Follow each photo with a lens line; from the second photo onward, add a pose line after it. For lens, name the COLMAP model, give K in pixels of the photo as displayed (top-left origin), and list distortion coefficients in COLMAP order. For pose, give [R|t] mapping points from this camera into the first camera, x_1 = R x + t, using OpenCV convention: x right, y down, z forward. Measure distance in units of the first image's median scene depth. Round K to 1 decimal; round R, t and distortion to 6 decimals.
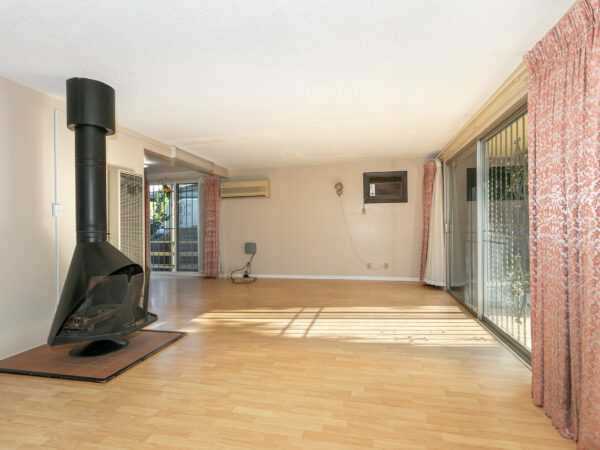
lens RADIAL K [[320.7, 0, 298.5], [0, 320.7, 216.3], [0, 0, 1]] dist [0.000563, 0.001534]
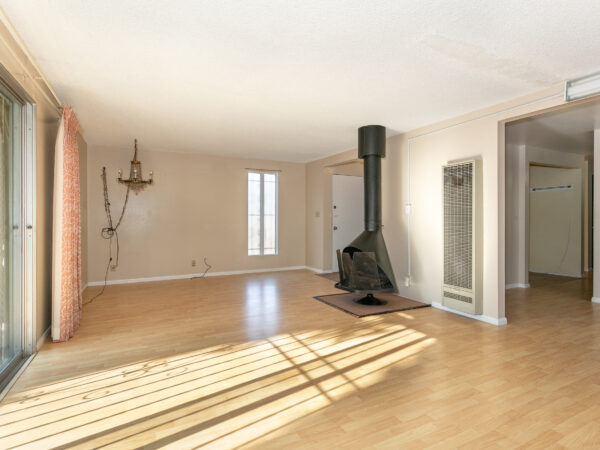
lens RADIAL K [[320.7, 0, 298.5], [0, 320.7, 216.3], [0, 0, 1]] dist [0.000563, 0.001534]
pose [[-0.766483, -0.003423, -0.642256, 0.547329], [0.020599, 0.999340, -0.029909, 0.046150], [0.641935, -0.036155, -0.765906, 1.783849]]
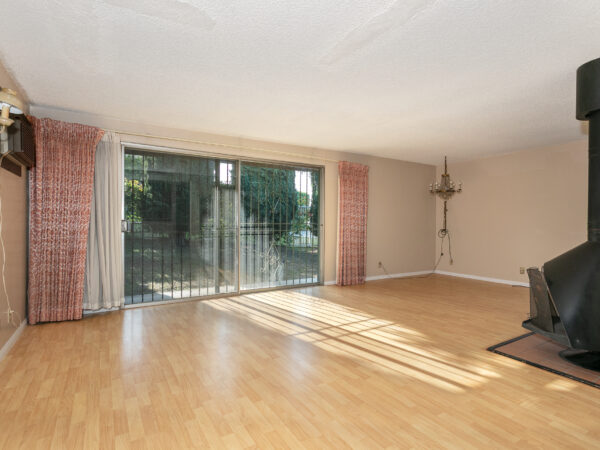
lens RADIAL K [[320.7, 0, 298.5], [0, 320.7, 216.3], [0, 0, 1]] dist [0.000563, 0.001534]
pose [[-0.701951, 0.010634, 0.712146, -0.603751], [-0.028021, 0.998702, -0.042532, 0.066004], [-0.711673, -0.049810, -0.700742, 2.023176]]
